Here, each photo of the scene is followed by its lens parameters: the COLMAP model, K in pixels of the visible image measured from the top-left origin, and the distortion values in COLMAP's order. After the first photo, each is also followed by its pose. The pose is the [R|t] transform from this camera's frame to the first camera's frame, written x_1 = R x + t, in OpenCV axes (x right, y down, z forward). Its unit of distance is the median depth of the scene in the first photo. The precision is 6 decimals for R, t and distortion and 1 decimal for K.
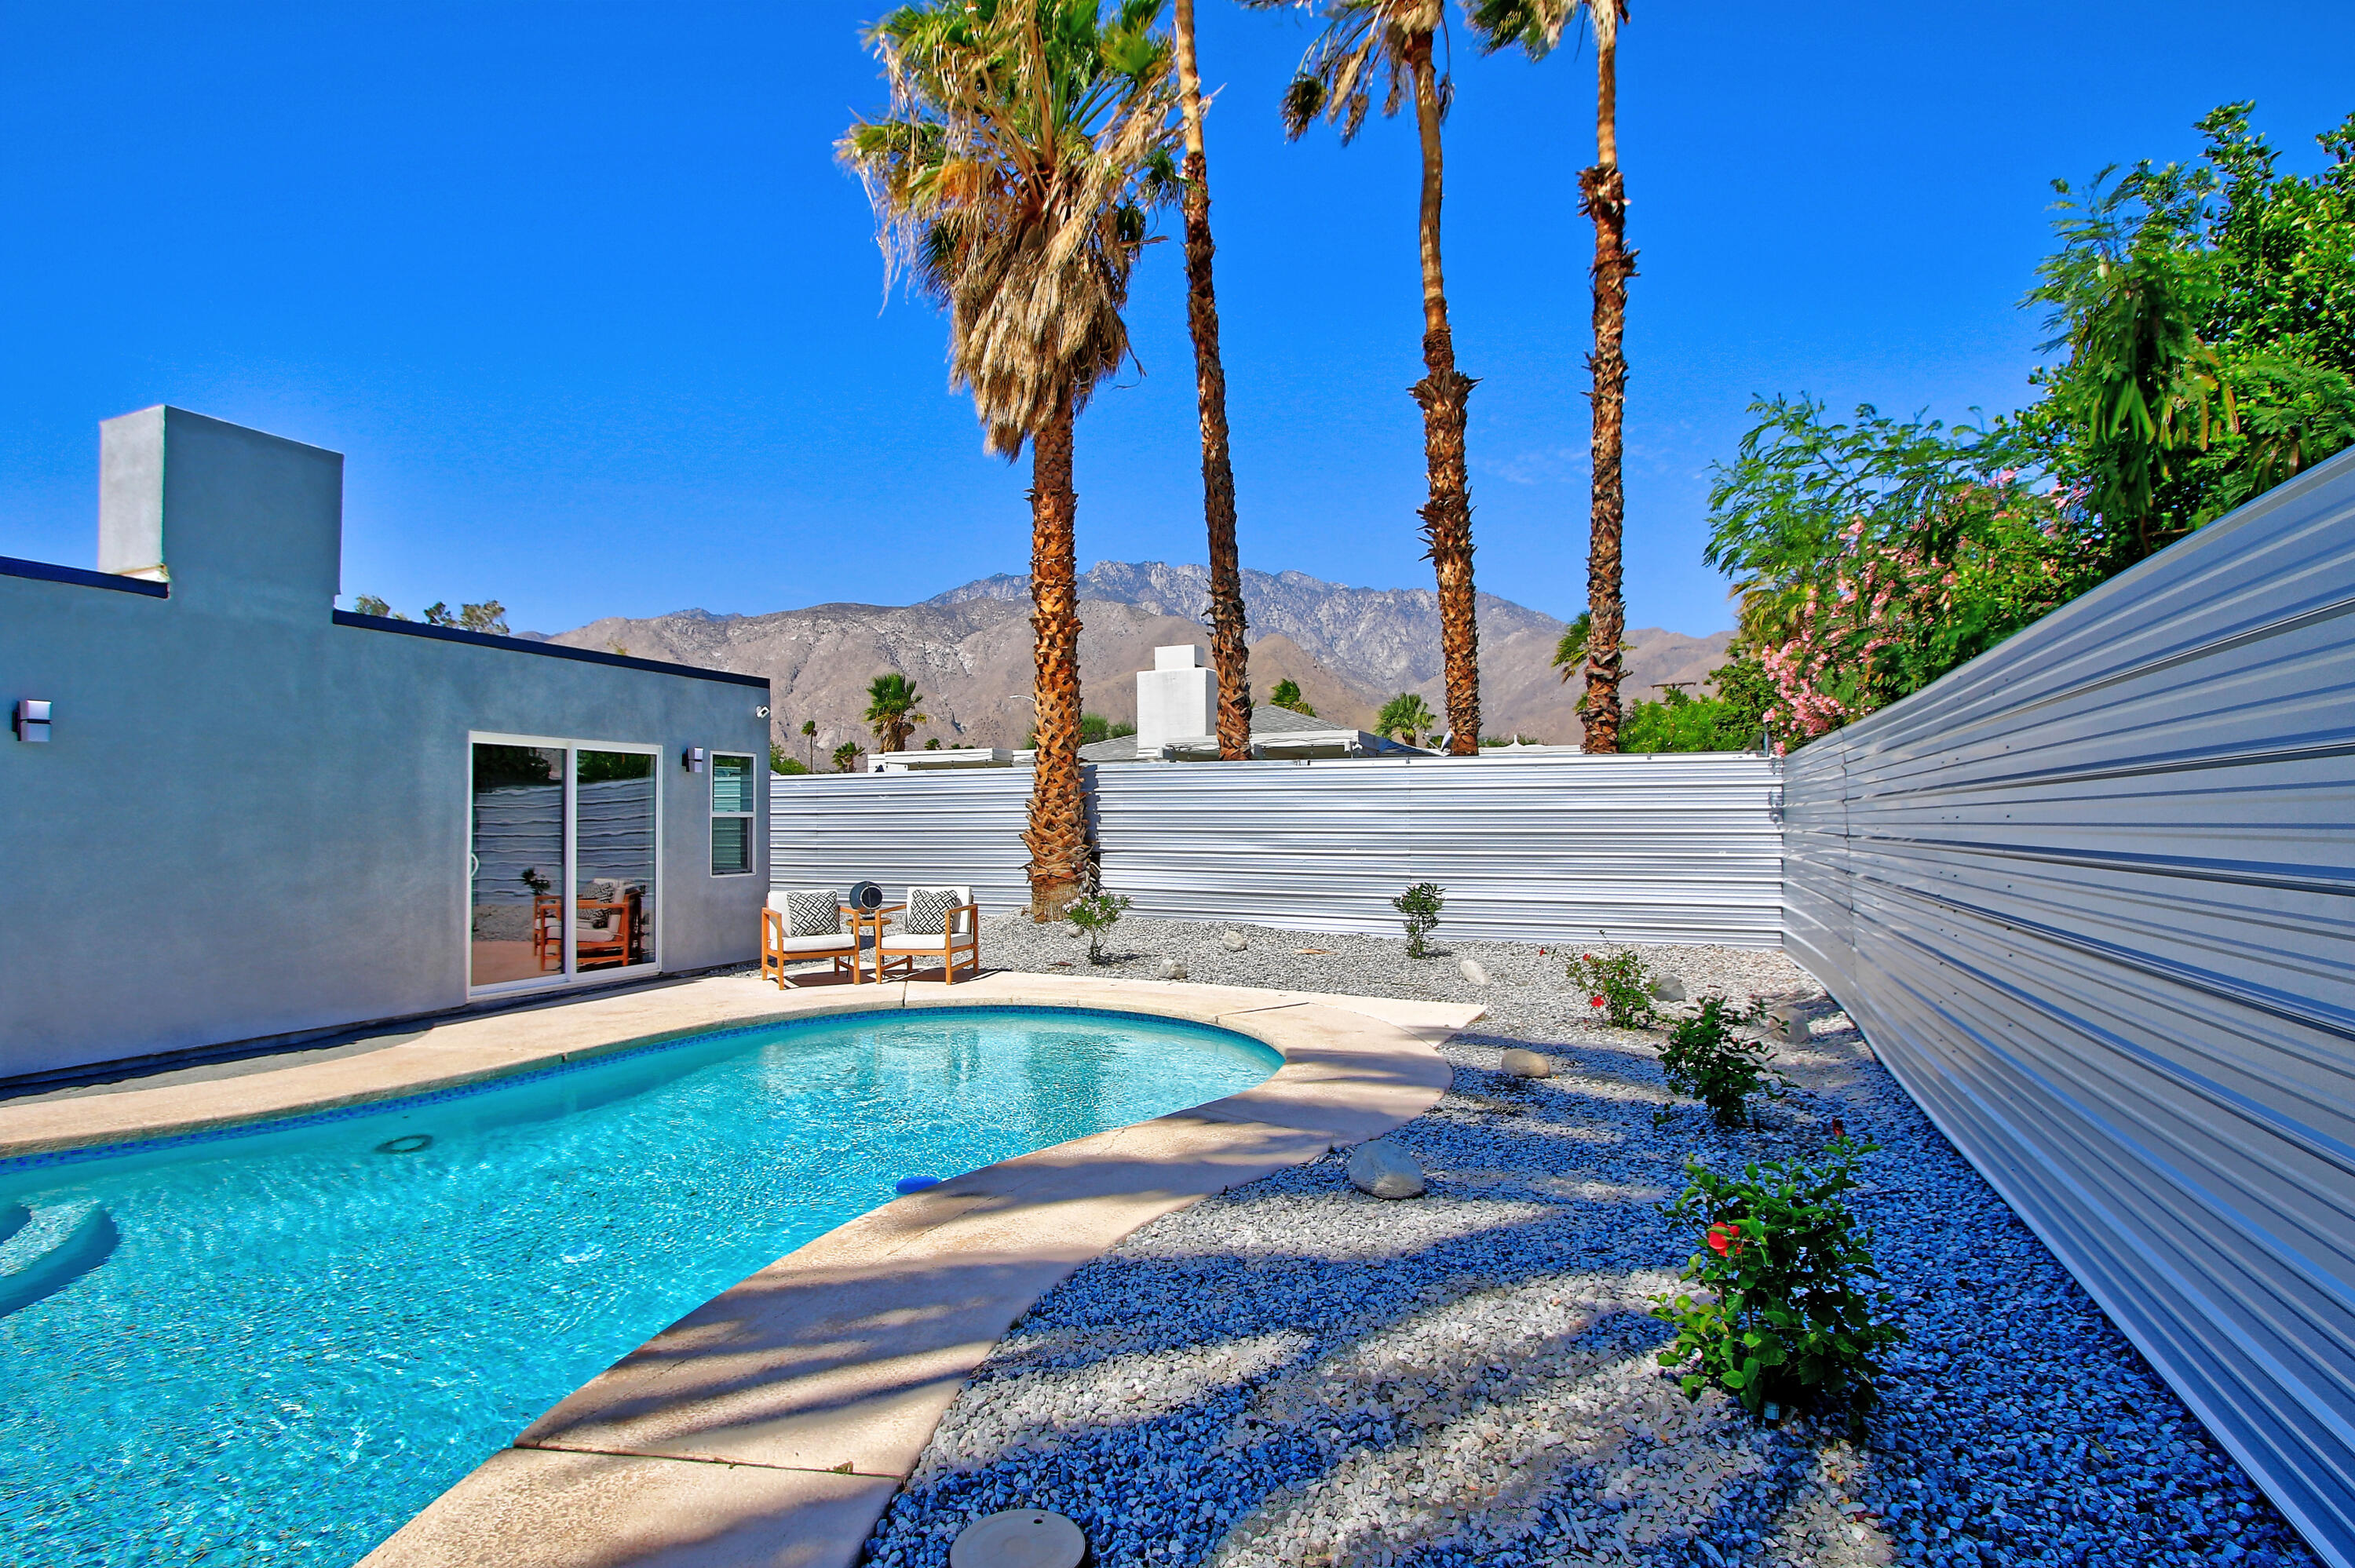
lens RADIAL K [[1138.4, 0, 1166.2], [0, 1138.4, 800.0], [0, 0, 1]] dist [-0.029067, 0.009222]
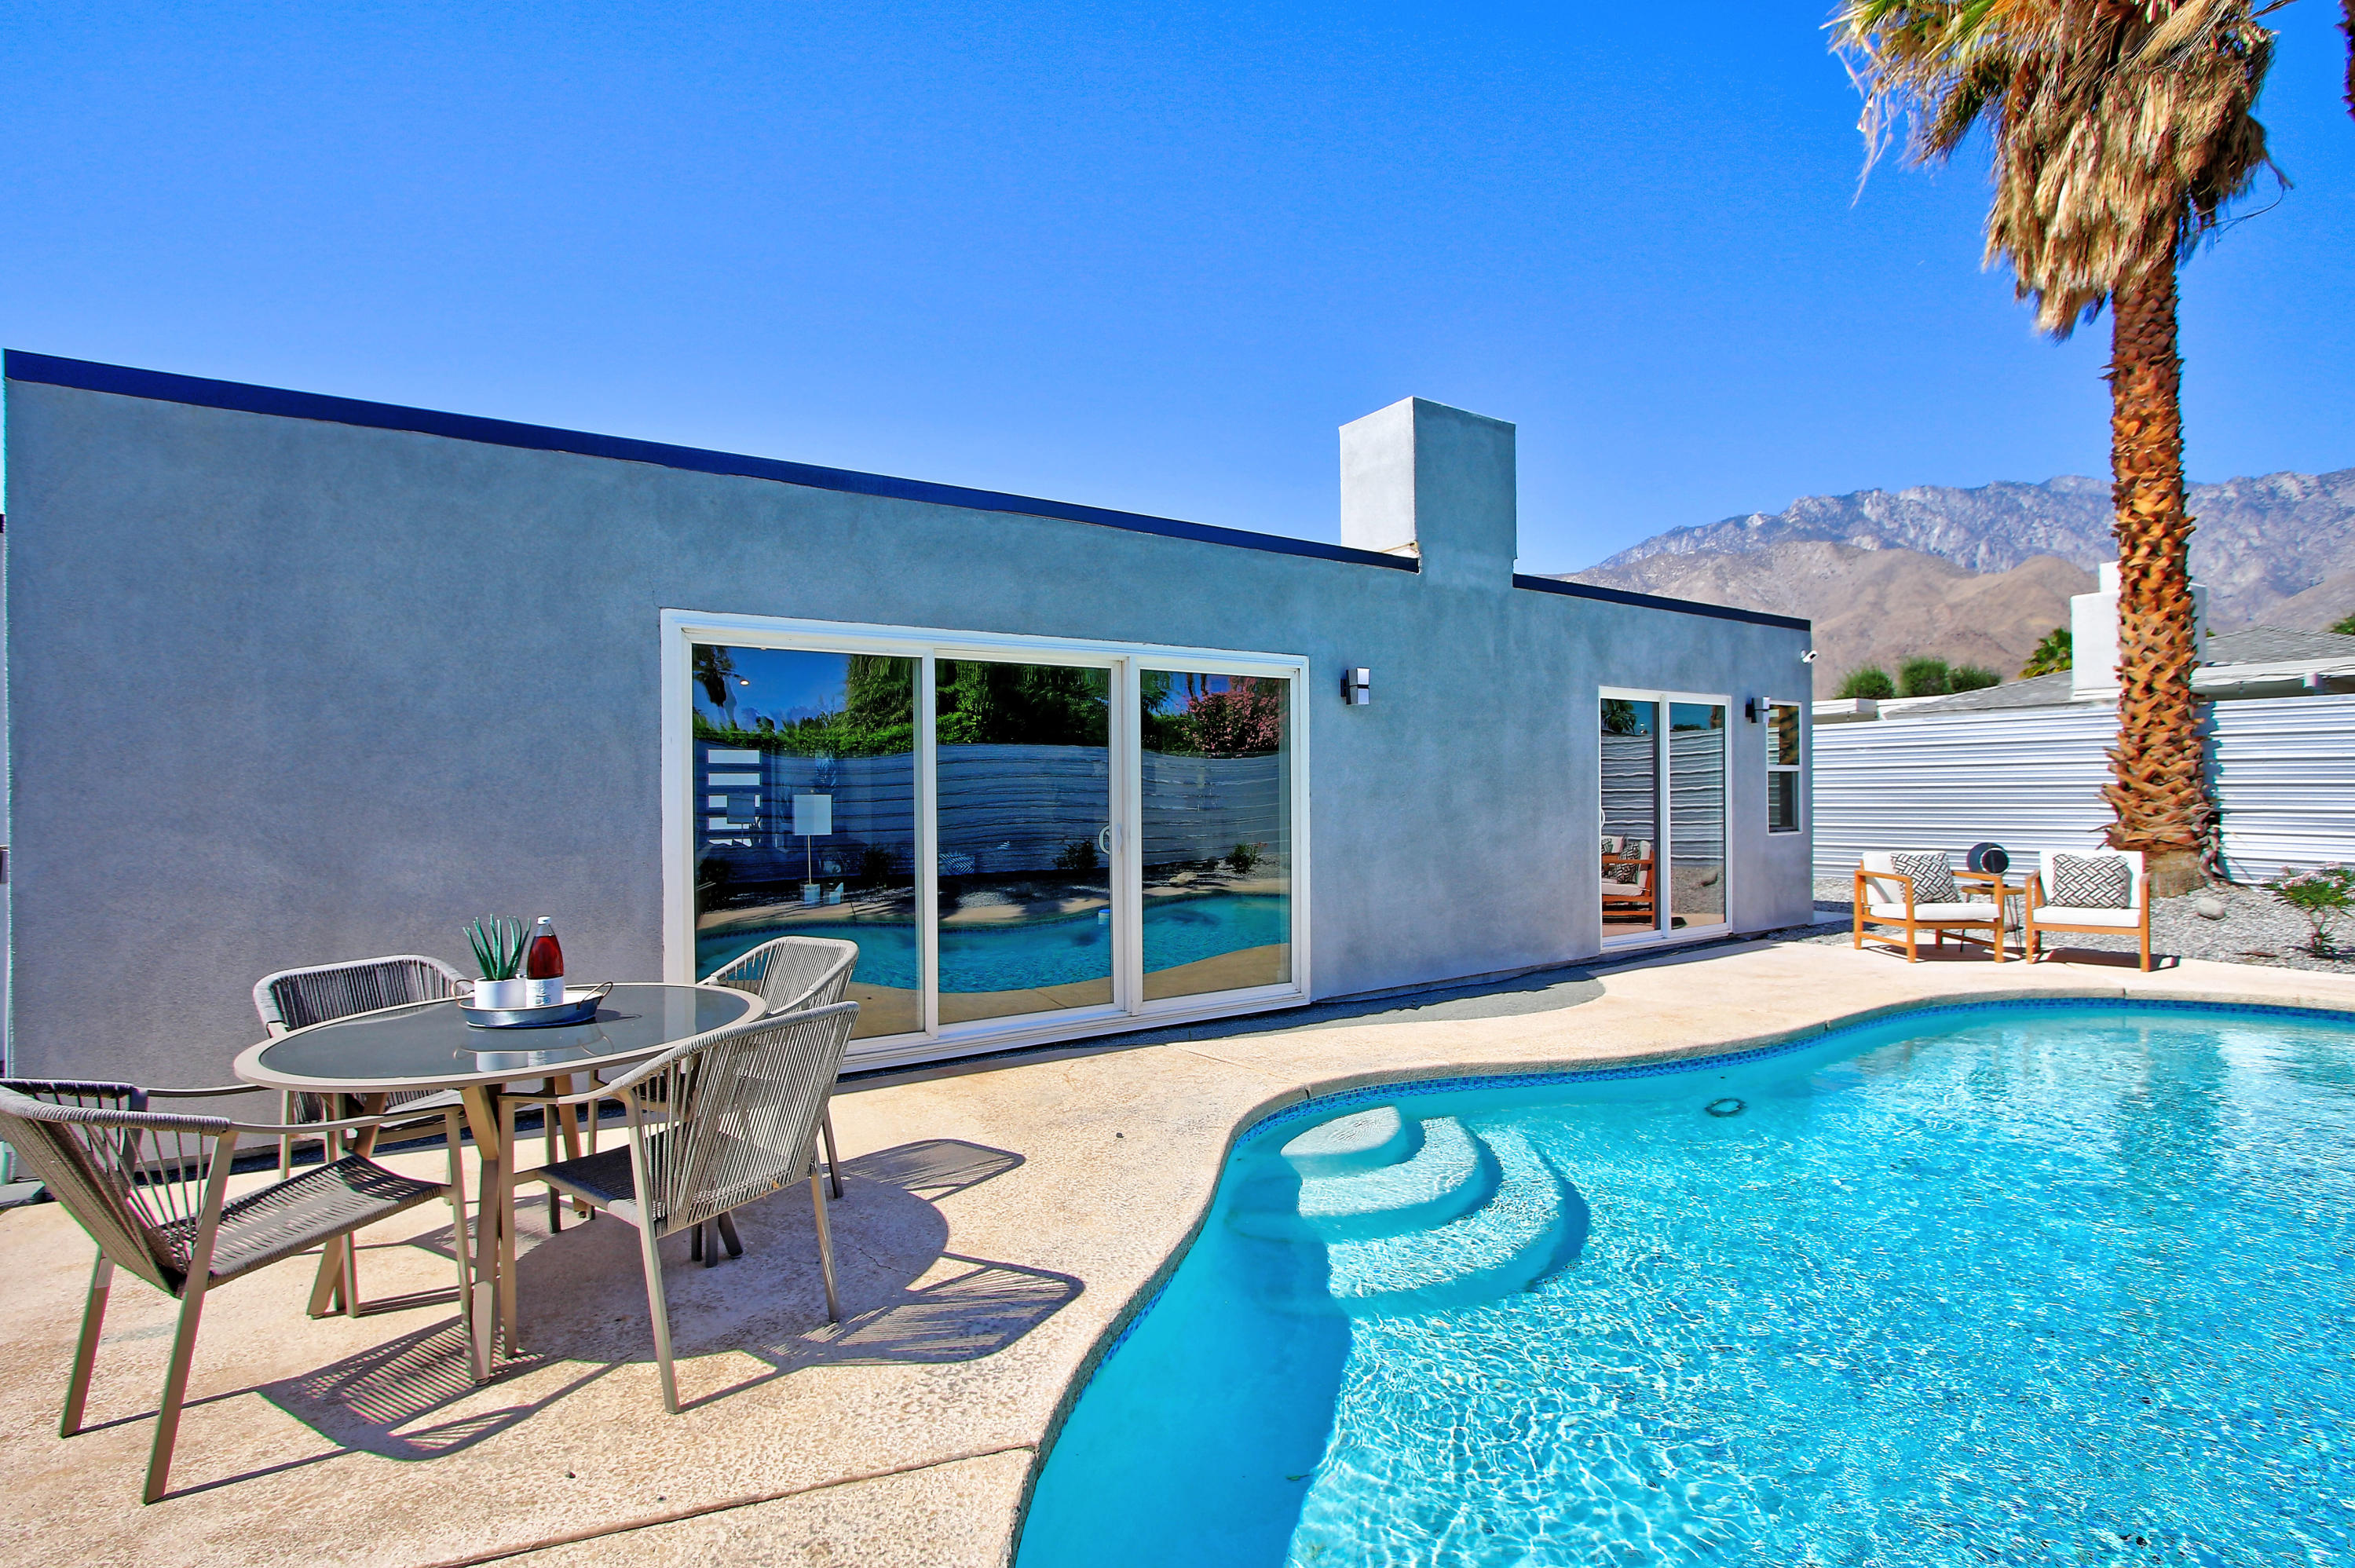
lens RADIAL K [[1082.9, 0, 1174.2], [0, 1082.9, 793.7], [0, 0, 1]] dist [-0.013284, 0.000953]
pose [[0.834845, -0.002383, -0.550480, -0.308471], [0.016476, 0.999651, 0.020659, 0.006904], [0.550238, -0.026317, 0.834593, -0.016771]]
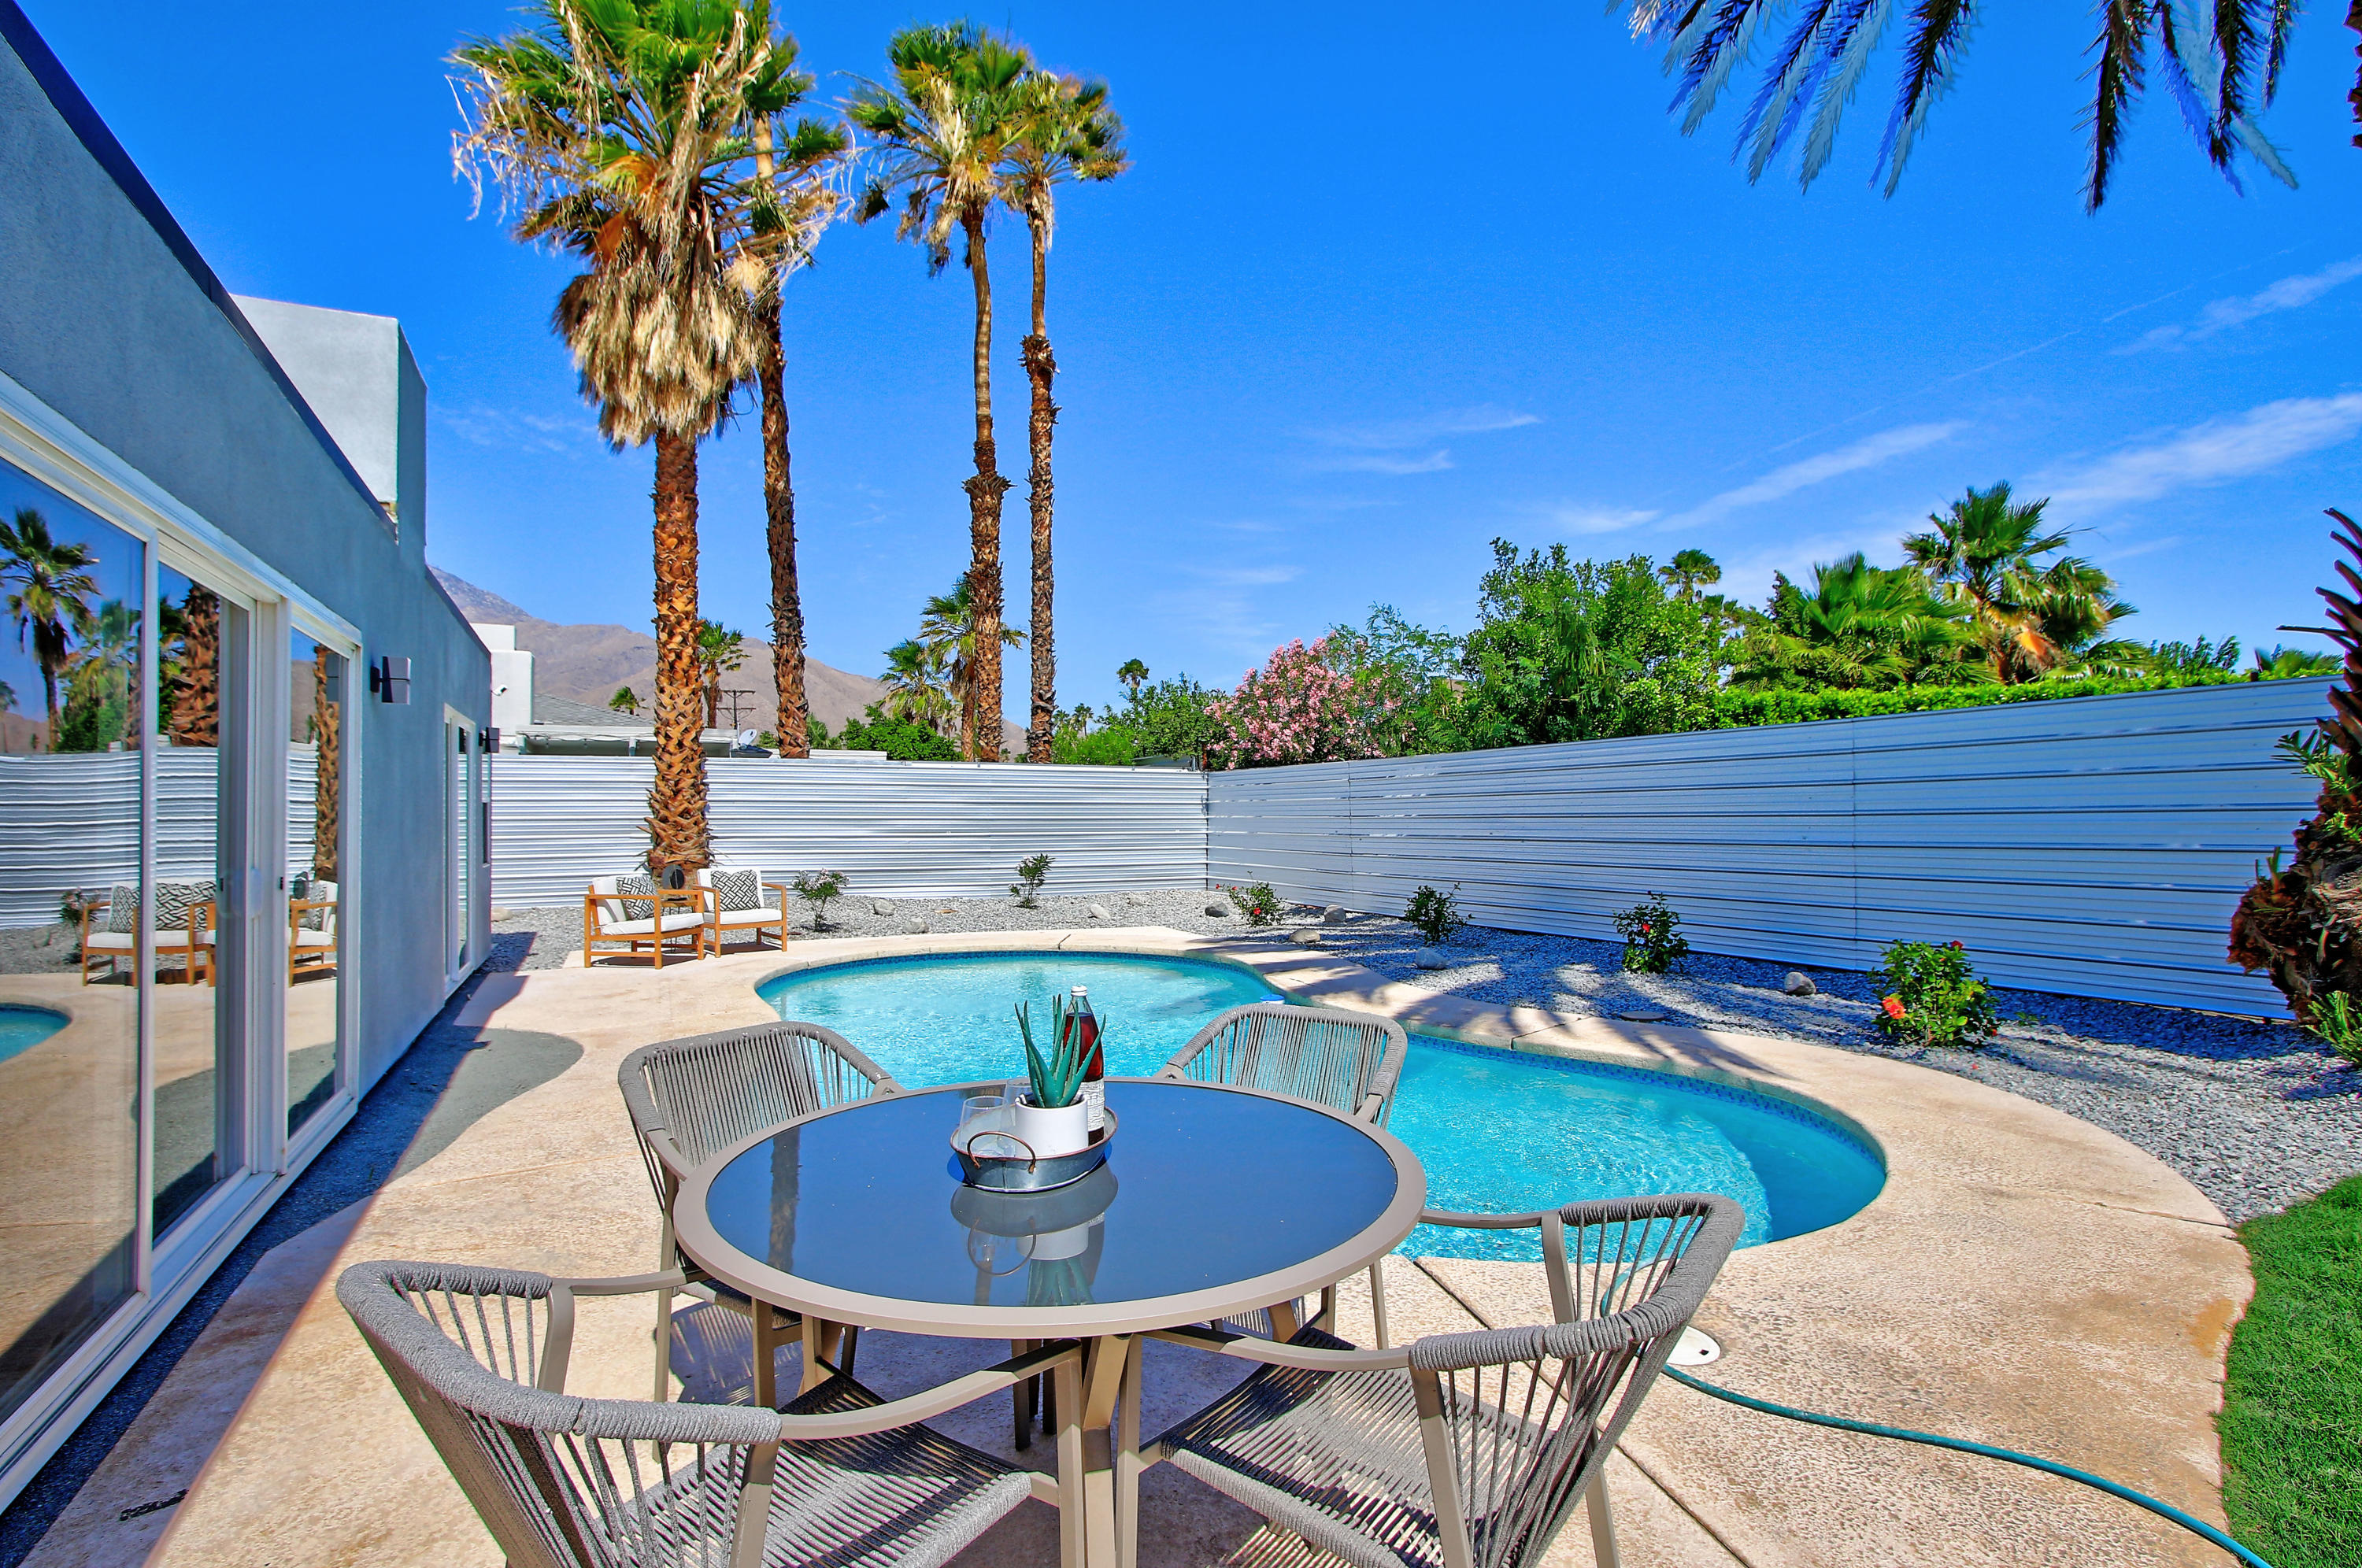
lens RADIAL K [[1127.7, 0, 1167.5], [0, 1127.7, 798.4], [0, 0, 1]] dist [-0.033227, 0.015965]
pose [[0.645091, 0.012145, 0.764009, -0.710194], [-0.011239, 0.999916, -0.006405, 0.011269], [-0.764023, -0.004455, 0.645173, -0.013413]]
